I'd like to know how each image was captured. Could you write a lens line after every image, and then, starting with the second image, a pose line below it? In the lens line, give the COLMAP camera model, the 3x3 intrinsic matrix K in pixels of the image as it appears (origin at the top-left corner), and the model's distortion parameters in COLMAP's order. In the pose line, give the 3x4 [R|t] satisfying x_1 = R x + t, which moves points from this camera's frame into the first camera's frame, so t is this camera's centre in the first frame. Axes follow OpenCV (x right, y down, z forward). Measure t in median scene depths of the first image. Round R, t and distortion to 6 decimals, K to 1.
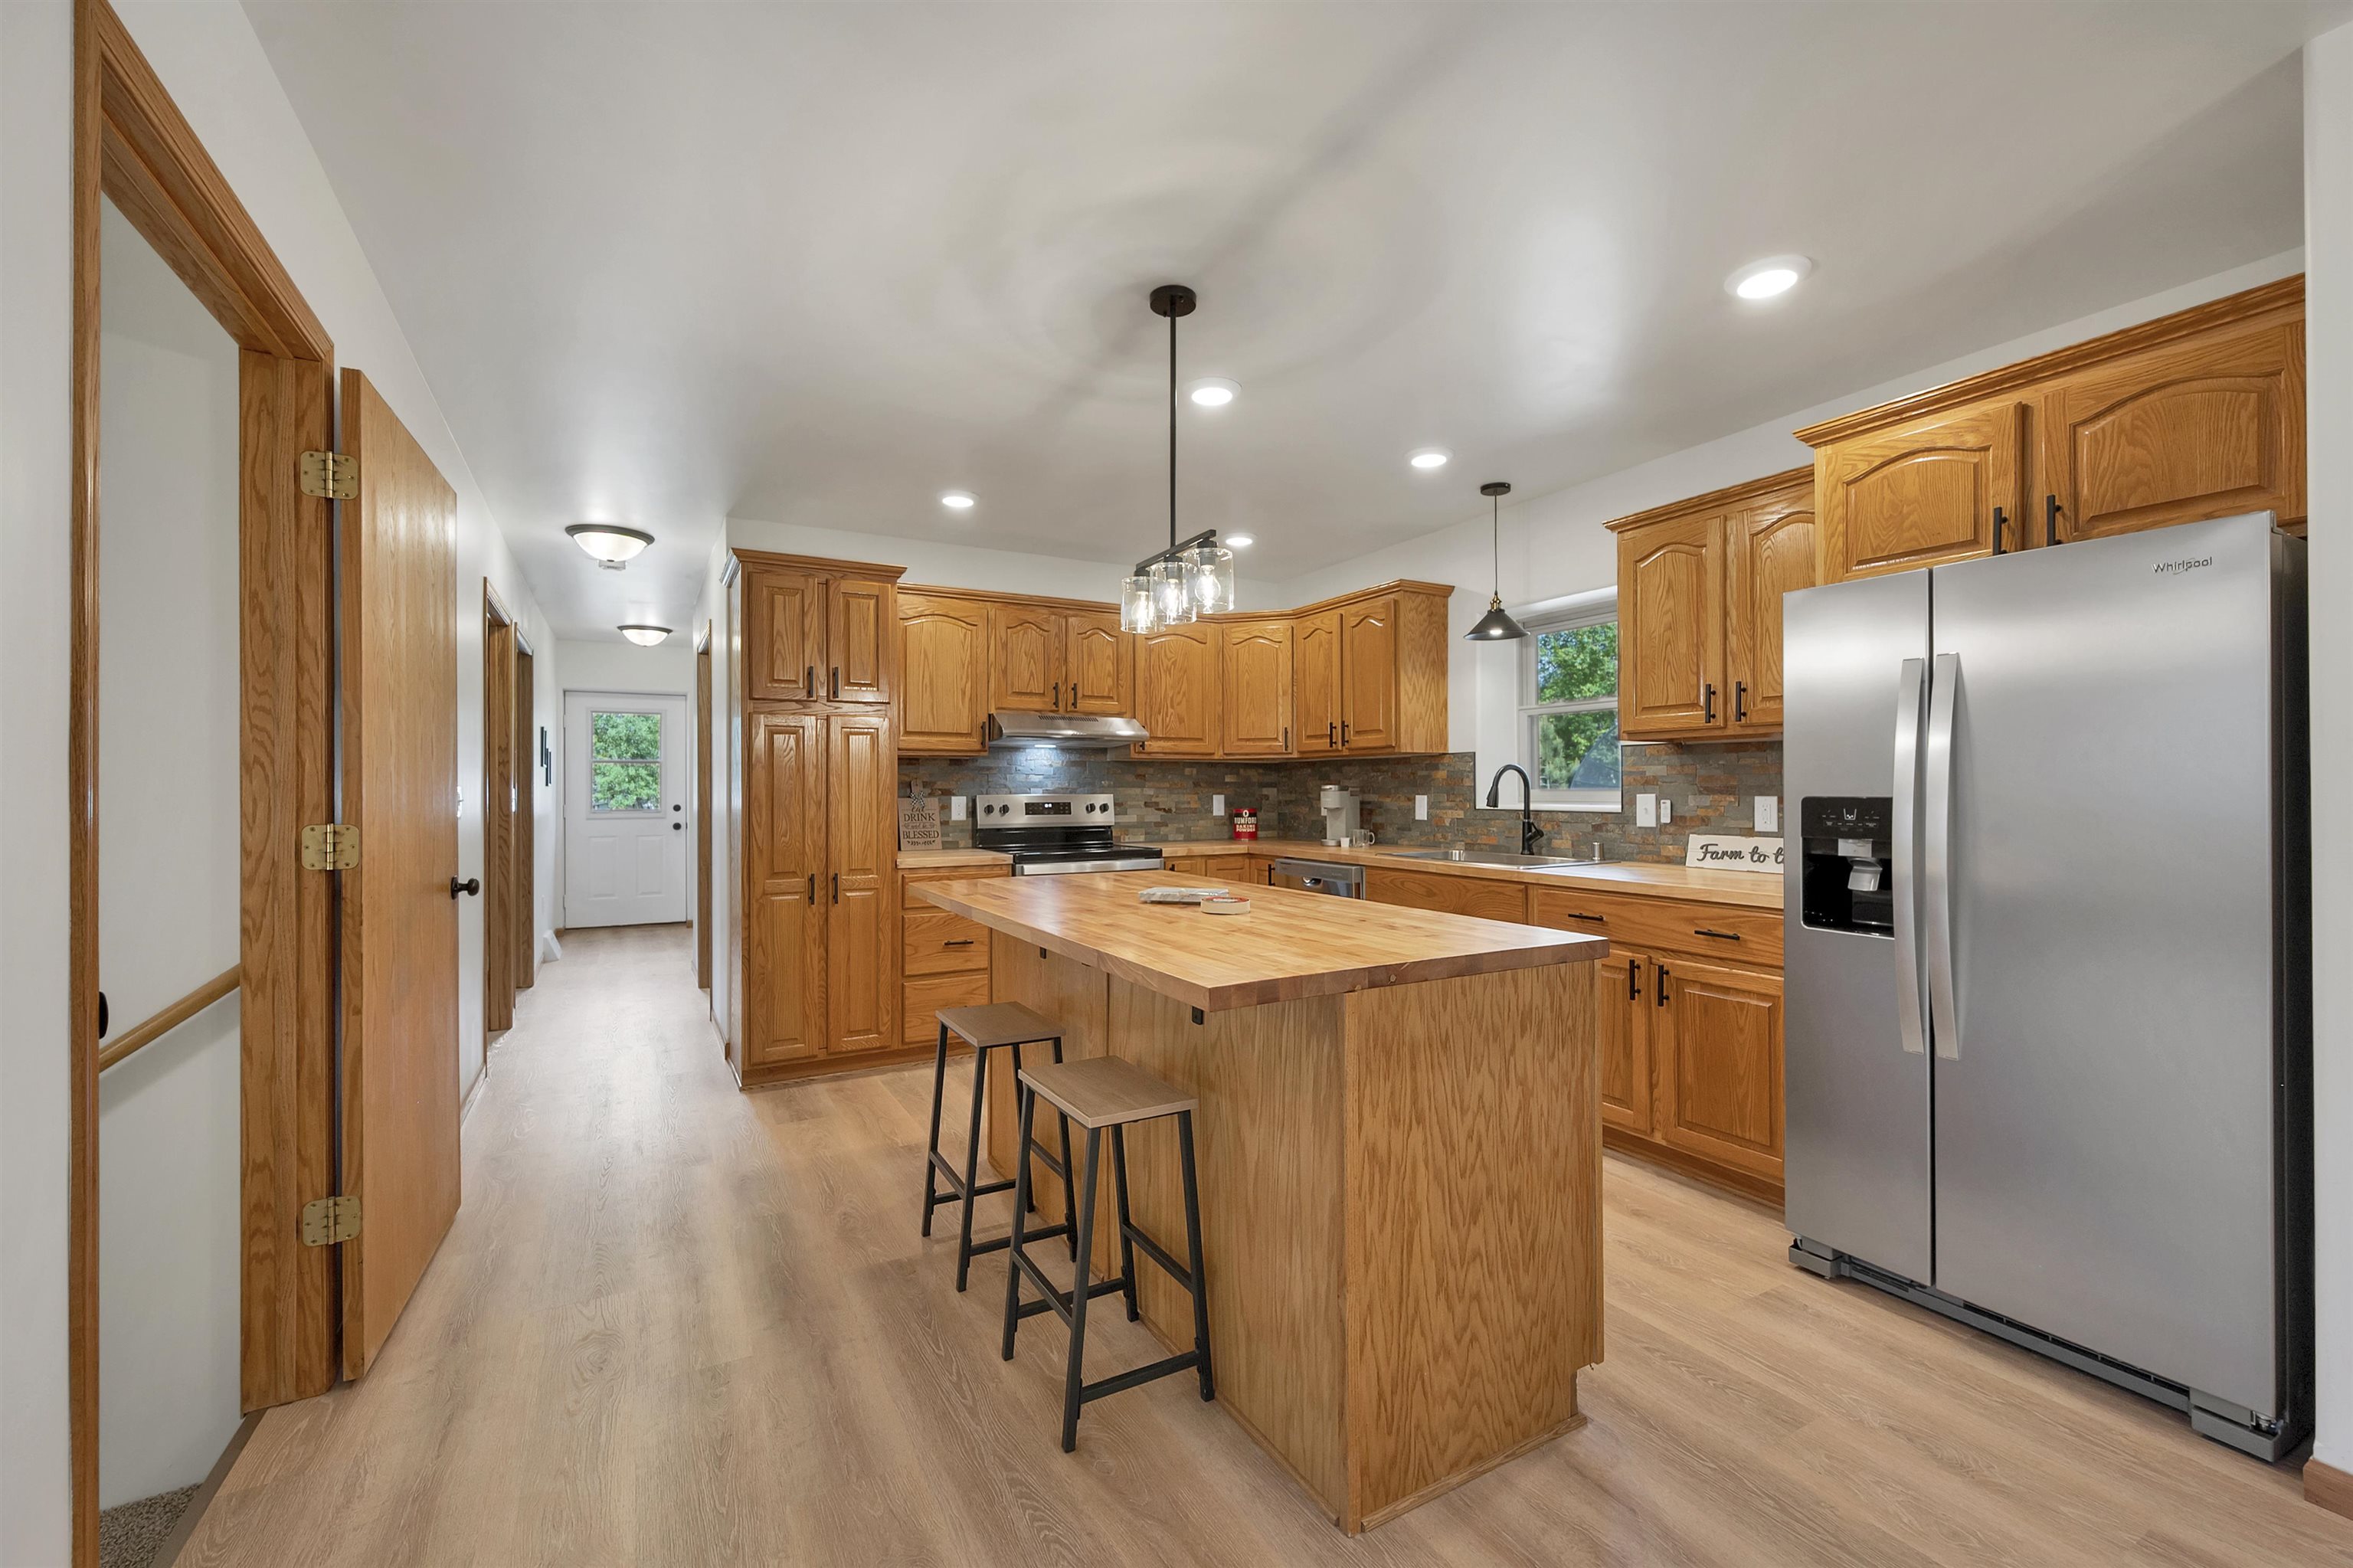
lens RADIAL K [[970.1, 0, 1176.5], [0, 970.1, 784.0], [0, 0, 1]] dist [-0.000626, -0.000280]
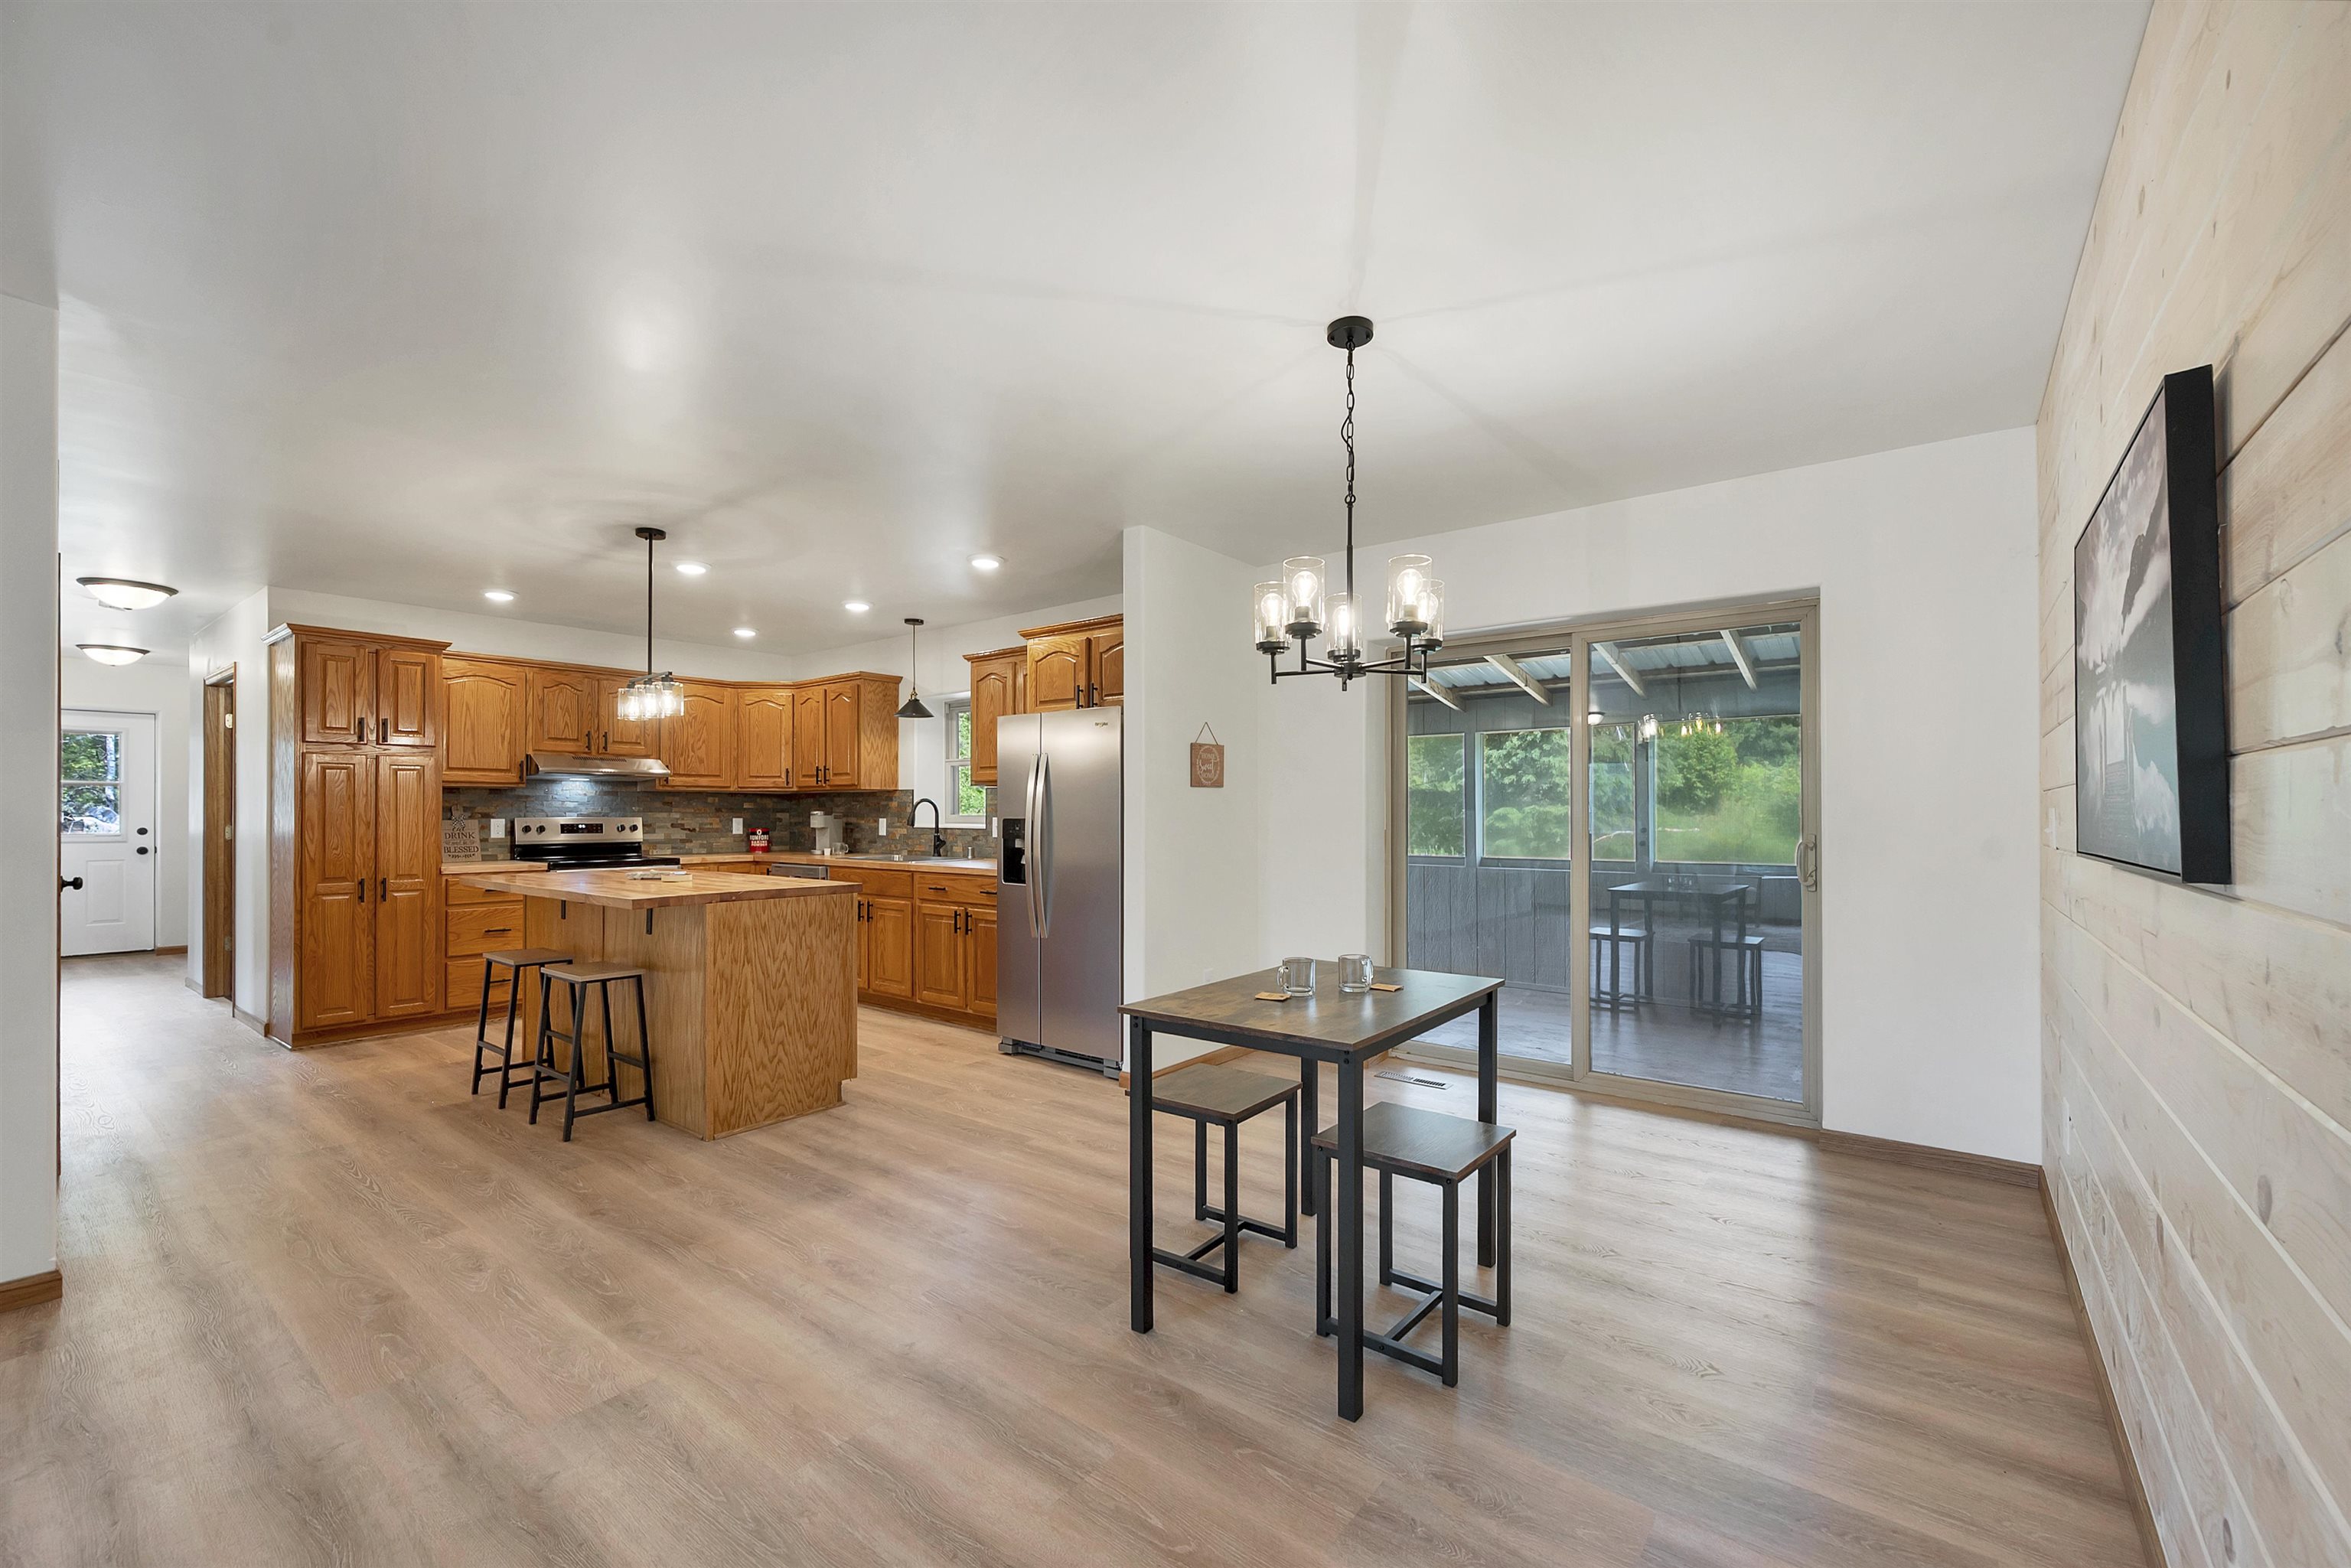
lens RADIAL K [[956.2, 0, 1186.0], [0, 956.2, 810.4], [0, 0, 1]] dist [-0.001505, -0.000330]
pose [[0.917902, 0.004646, 0.396780, 0.126960], [-0.005308, 0.999986, 0.000569, -0.004439], [-0.396772, -0.002629, 0.917914, -0.606125]]
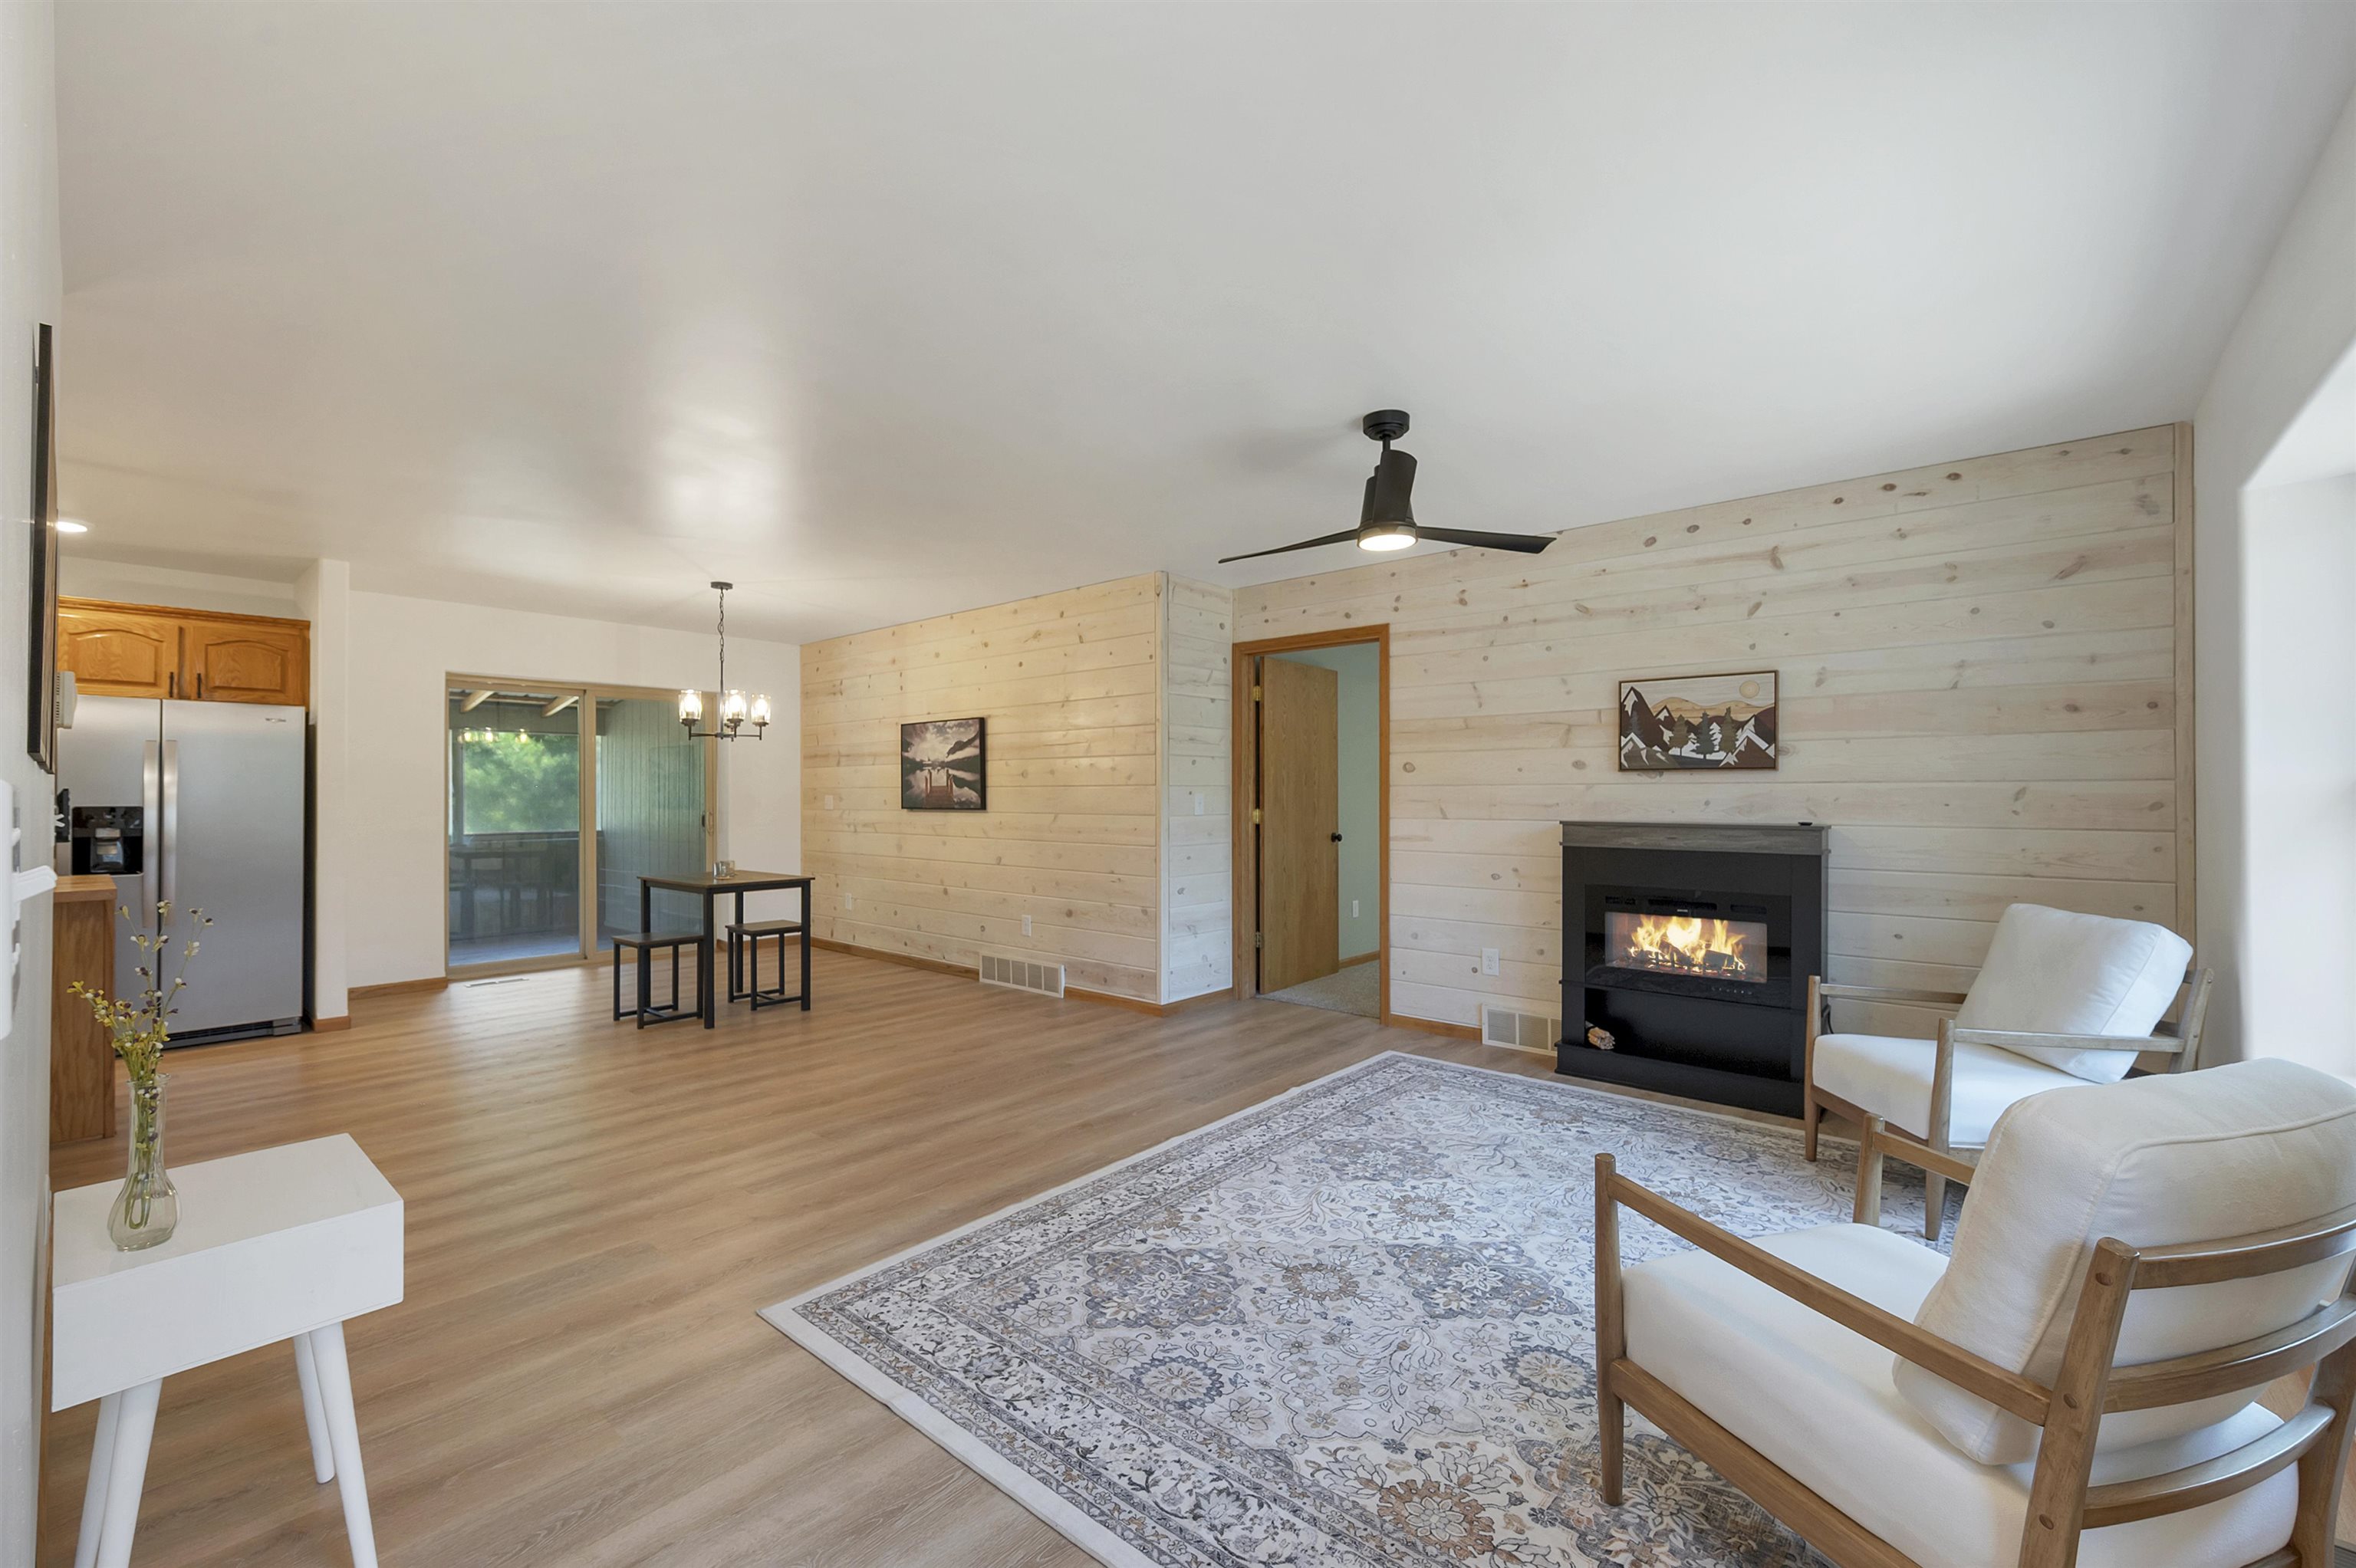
lens RADIAL K [[960.7, 0, 1177.5], [0, 960.7, 788.3], [0, 0, 1]] dist [-0.000748, -0.000389]
pose [[-0.336817, 0.010954, 0.941506, -1.102887], [-0.001230, 0.999926, -0.012074, -0.001172], [-0.941569, -0.005225, -0.336779, -0.225322]]
